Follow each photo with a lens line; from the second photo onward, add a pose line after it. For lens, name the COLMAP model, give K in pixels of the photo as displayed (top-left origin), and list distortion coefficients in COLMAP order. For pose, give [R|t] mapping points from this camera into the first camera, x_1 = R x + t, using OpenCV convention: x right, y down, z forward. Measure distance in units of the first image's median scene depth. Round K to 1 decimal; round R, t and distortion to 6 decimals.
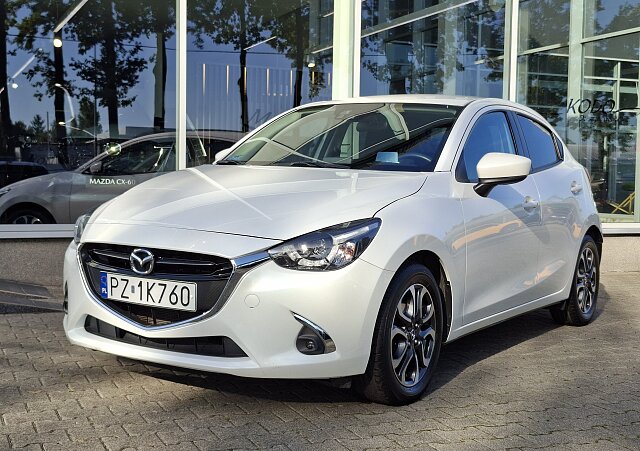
lens RADIAL K [[885.5, 0, 321.2], [0, 885.5, 224.5], [0, 0, 1]] dist [0.114745, 0.000000]
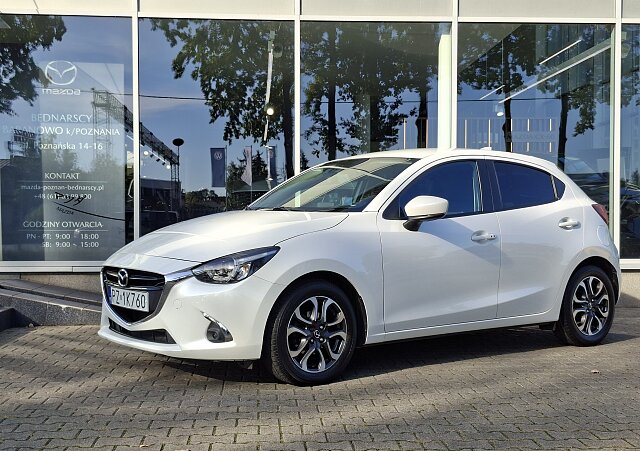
lens RADIAL K [[885.5, 0, 318.7], [0, 885.5, 231.1], [0, 0, 1]] dist [0.114745, 0.000000]
pose [[0.945299, -0.018941, -0.325655, 0.548943], [0.004132, 0.998928, -0.046106, 0.031312], [0.326180, 0.042239, 0.944364, -0.265731]]
